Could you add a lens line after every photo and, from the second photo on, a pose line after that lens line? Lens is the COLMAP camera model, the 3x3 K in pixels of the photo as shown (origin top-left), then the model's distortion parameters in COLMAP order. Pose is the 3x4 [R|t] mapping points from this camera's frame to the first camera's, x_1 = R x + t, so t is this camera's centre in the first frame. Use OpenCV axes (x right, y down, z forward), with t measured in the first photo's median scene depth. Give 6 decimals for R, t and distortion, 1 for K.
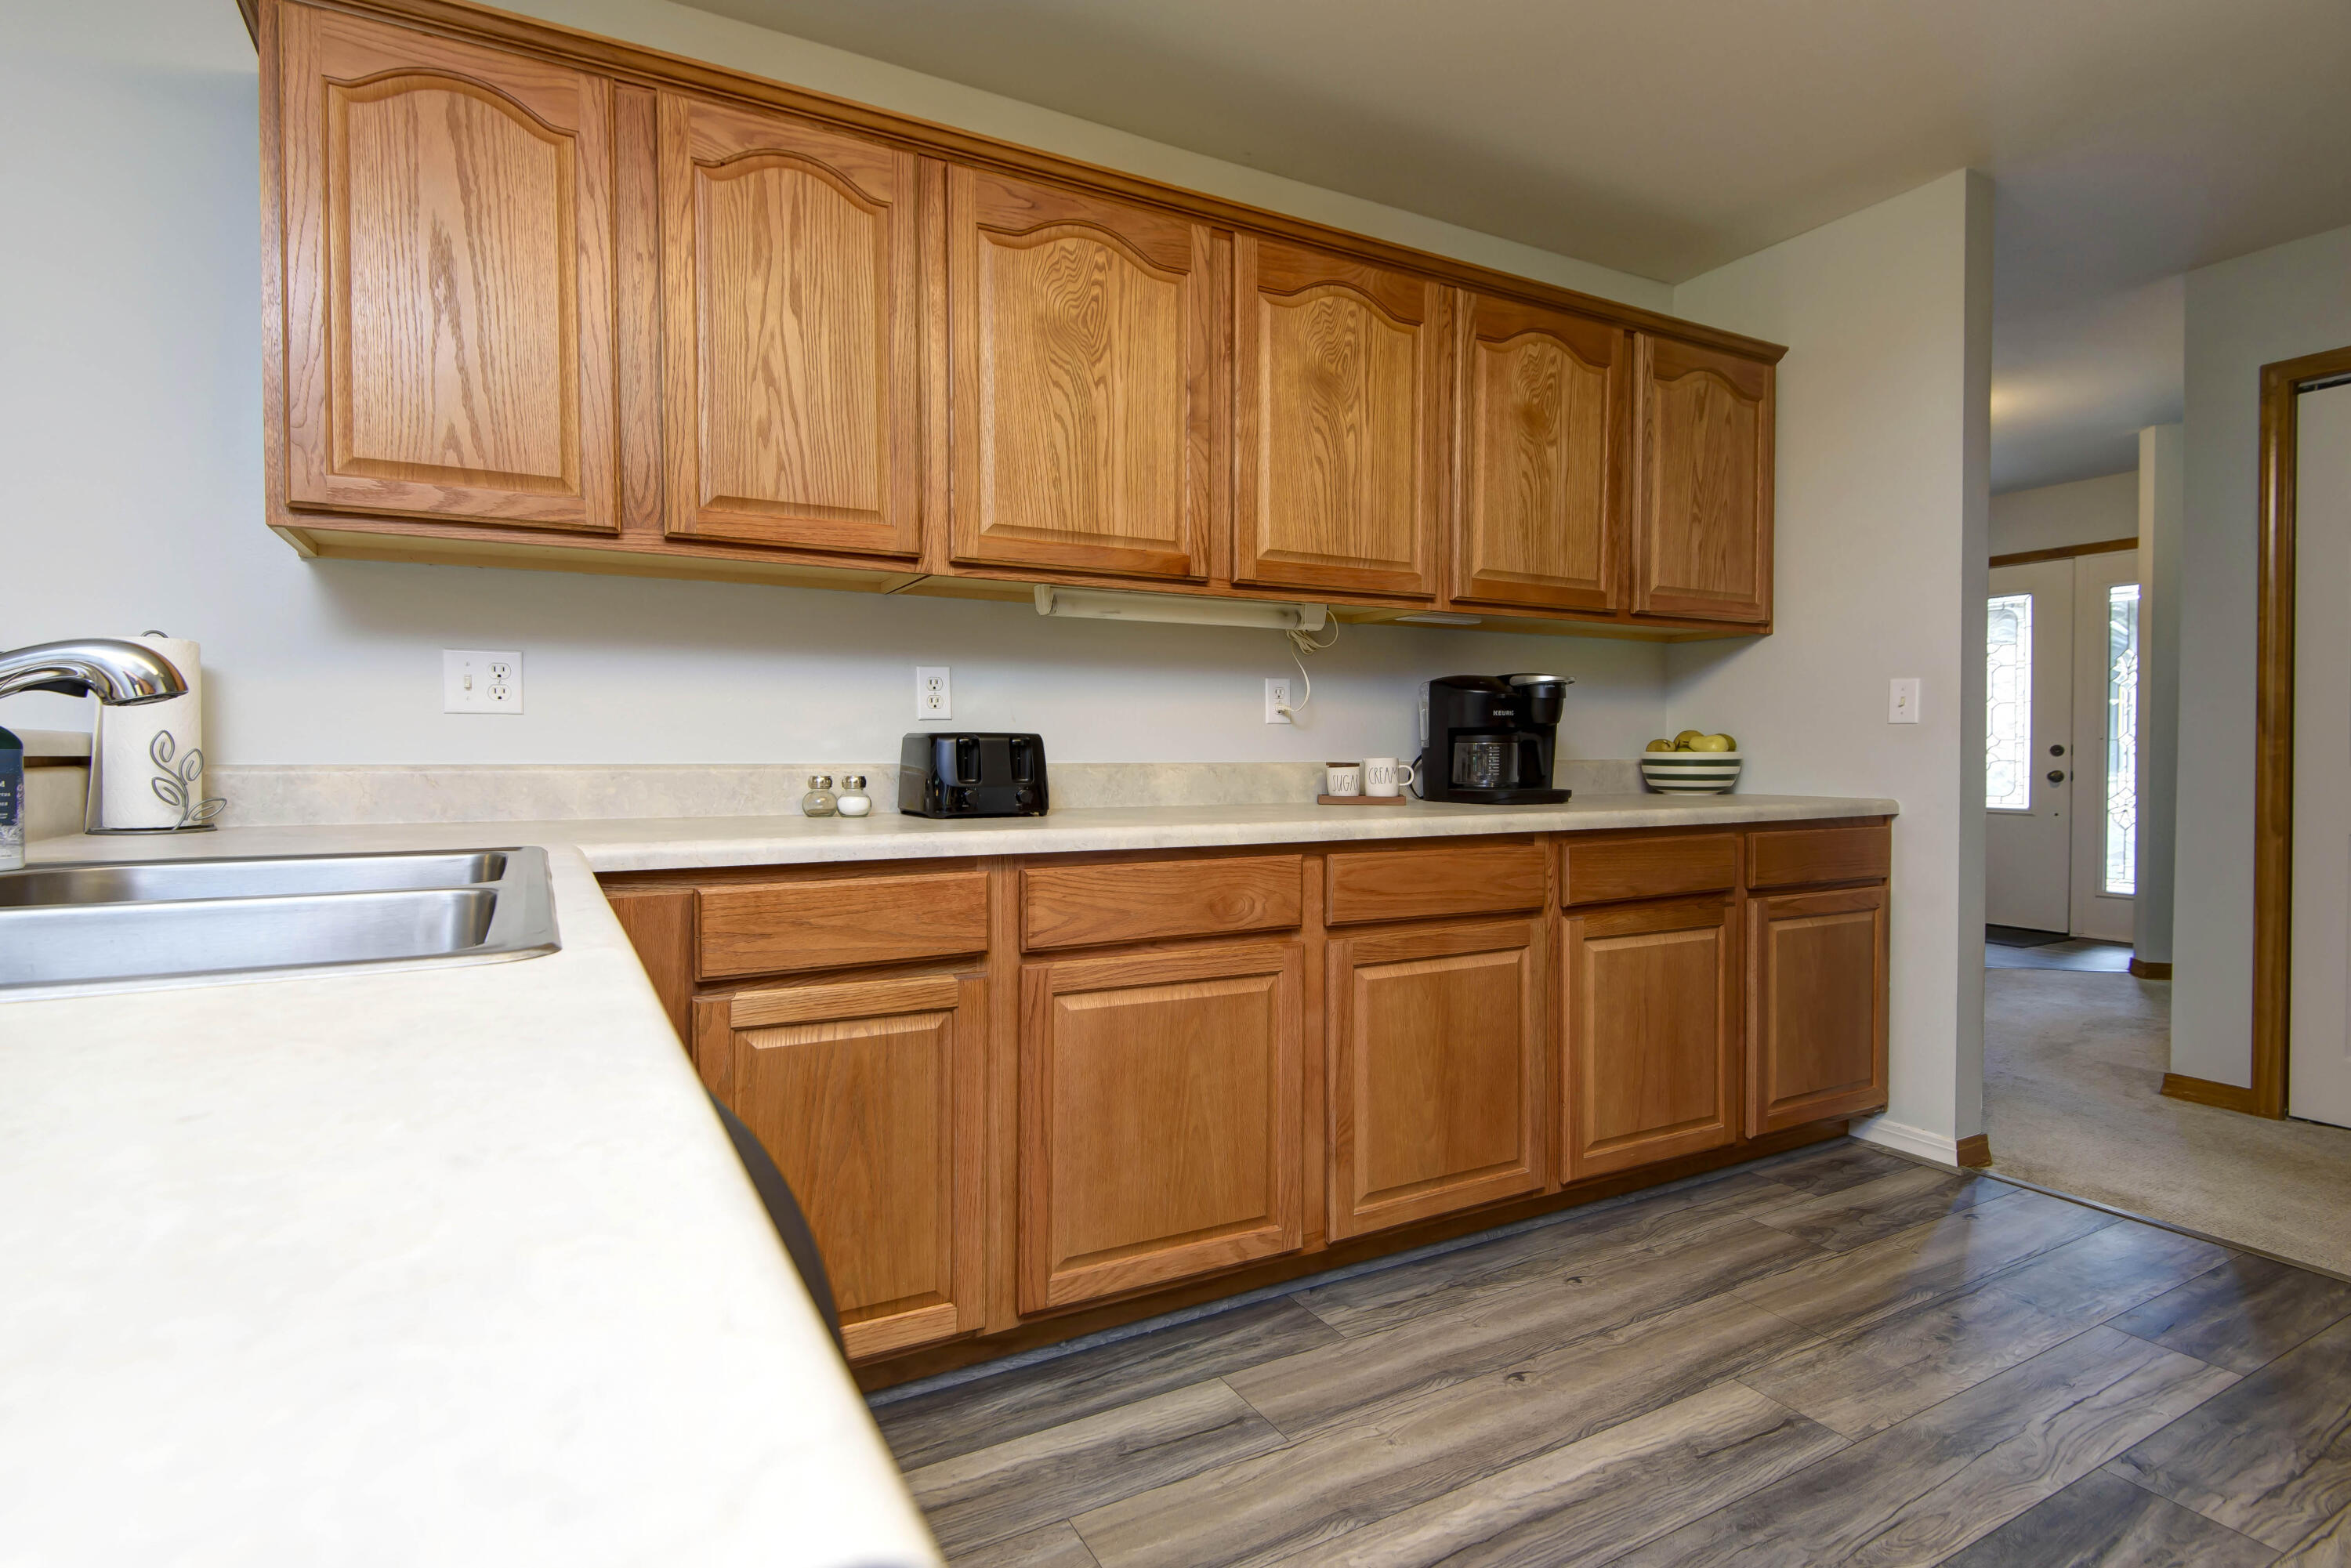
lens RADIAL K [[1024.2, 0, 1158.2], [0, 1024.2, 783.7], [0, 0, 1]] dist [0.004529, 0.000184]
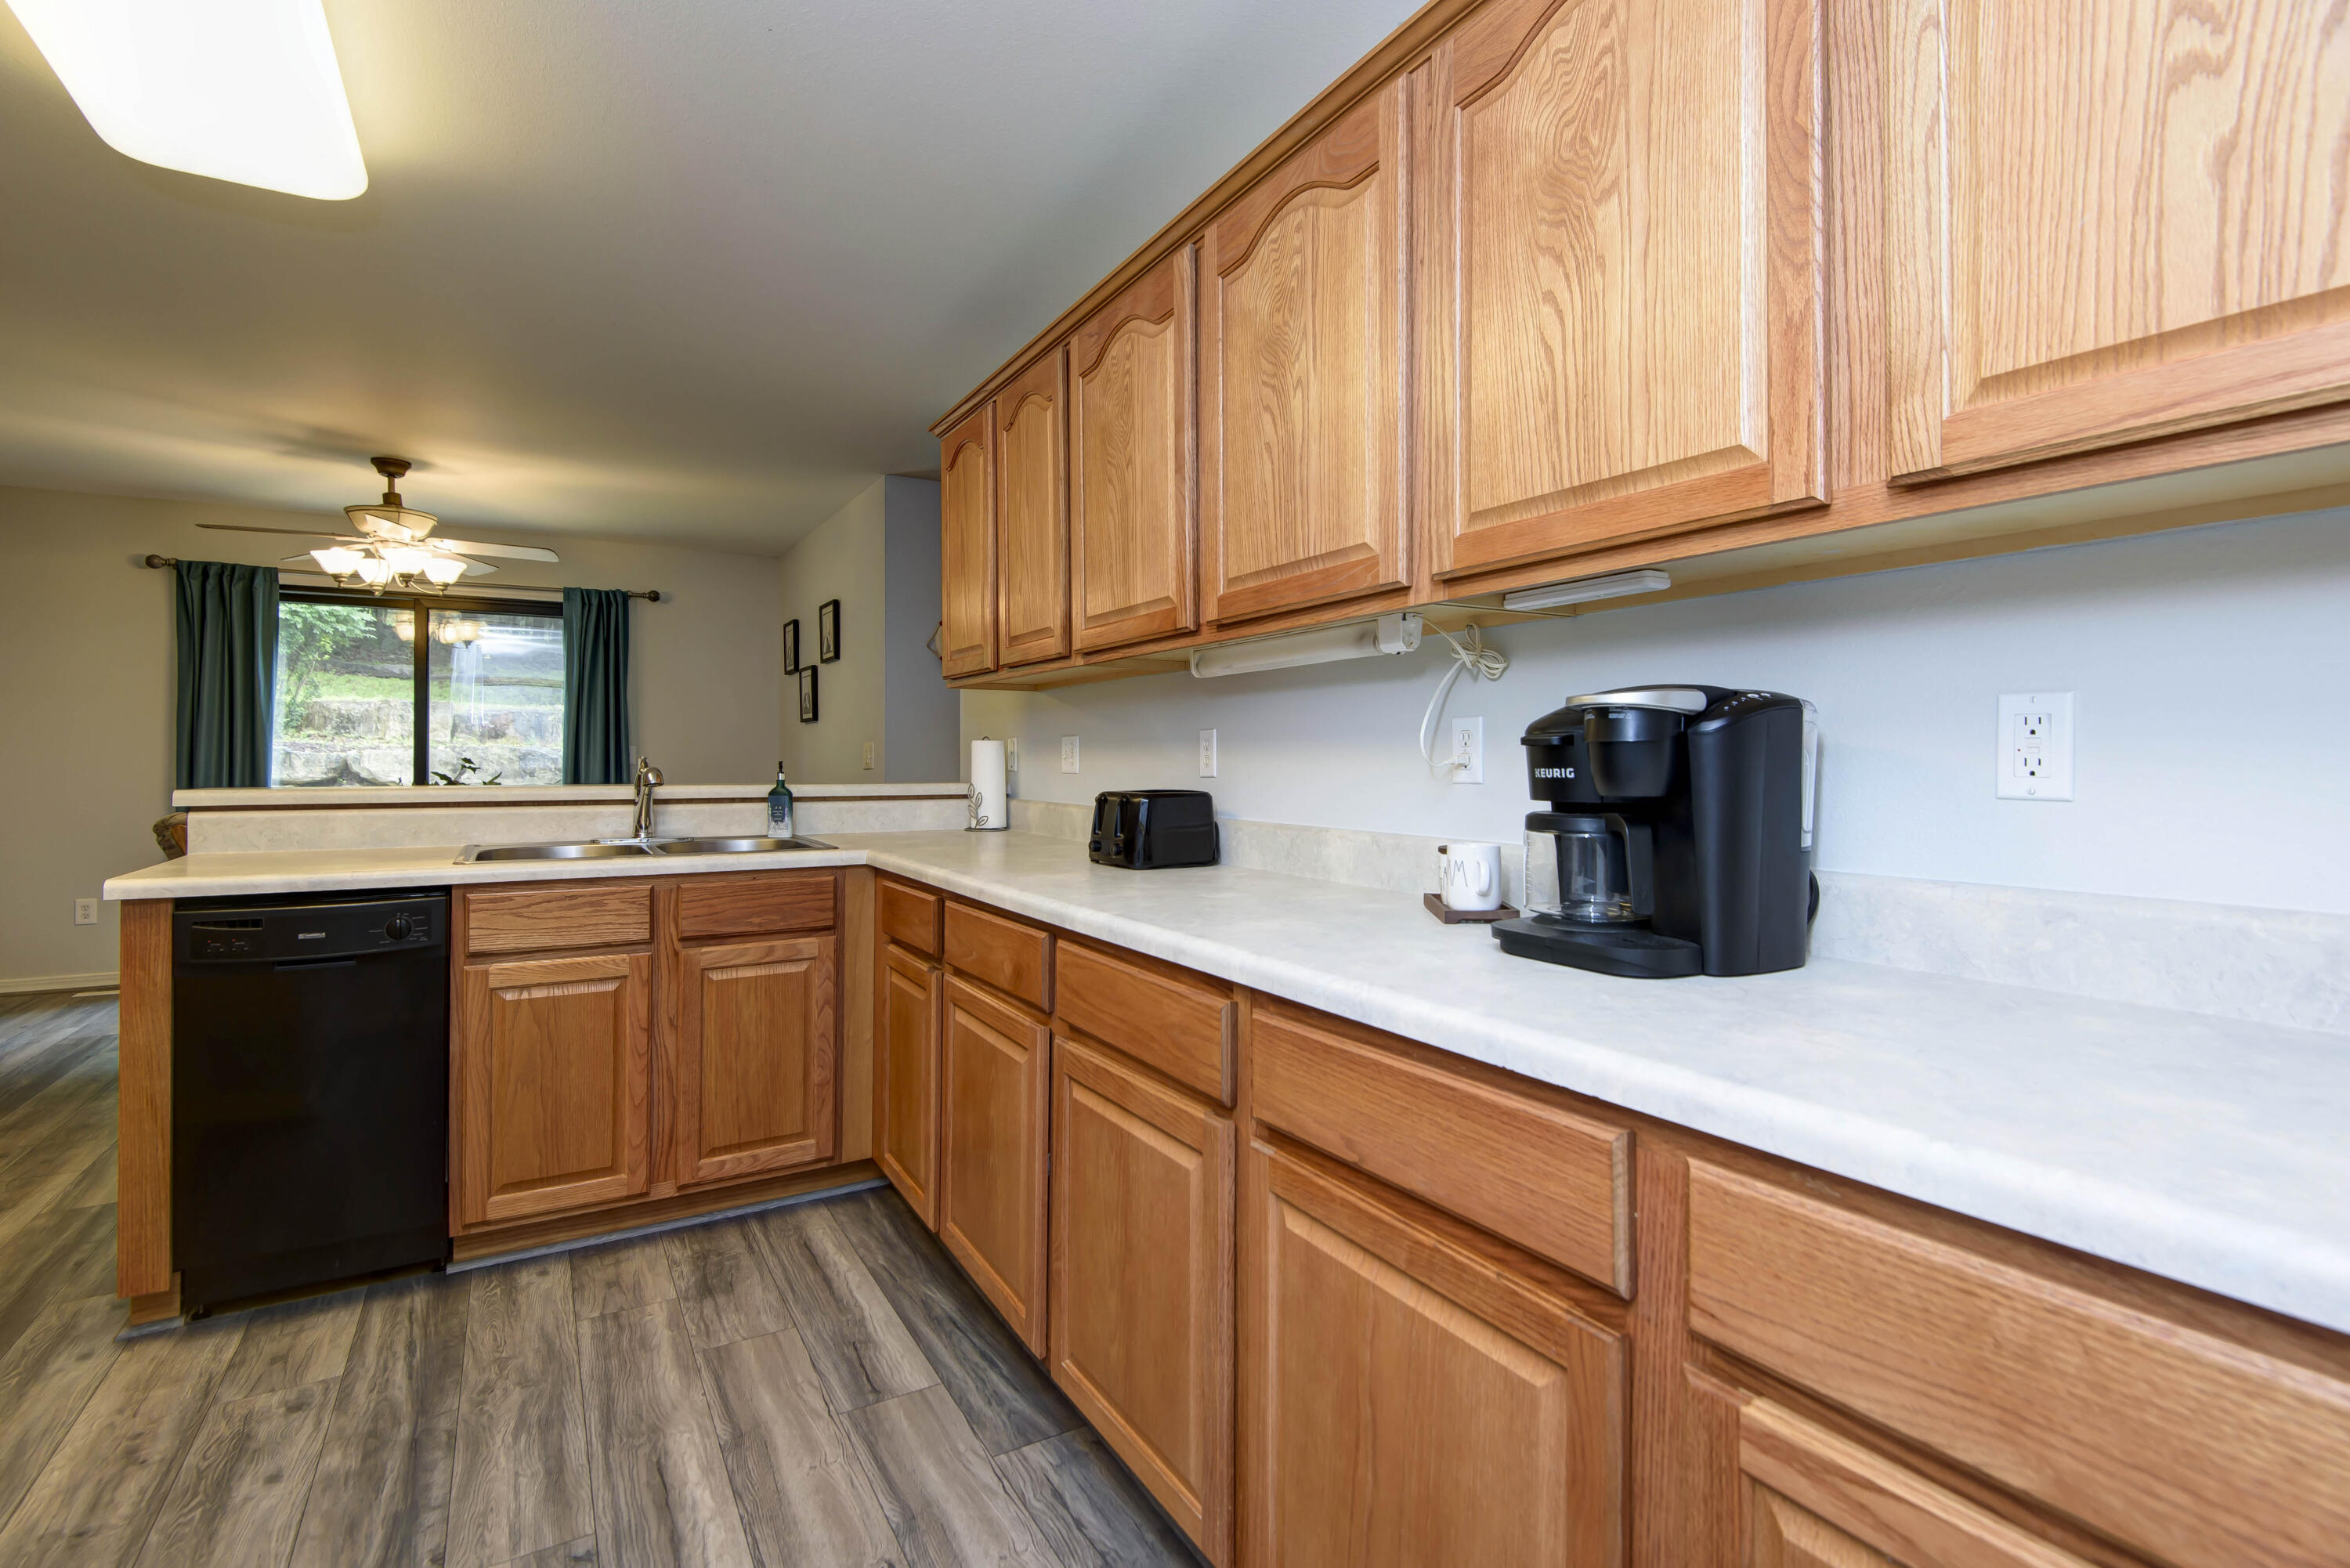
lens RADIAL K [[1097.5, 0, 1166.8], [0, 1097.5, 761.7], [0, 0, 1]] dist [-0.000827, -0.000369]
pose [[0.083840, 0.003296, -0.996474, 1.093393], [-0.027037, 0.999634, 0.001031, -0.089291], [0.996112, 0.026856, 0.083898, 0.972760]]
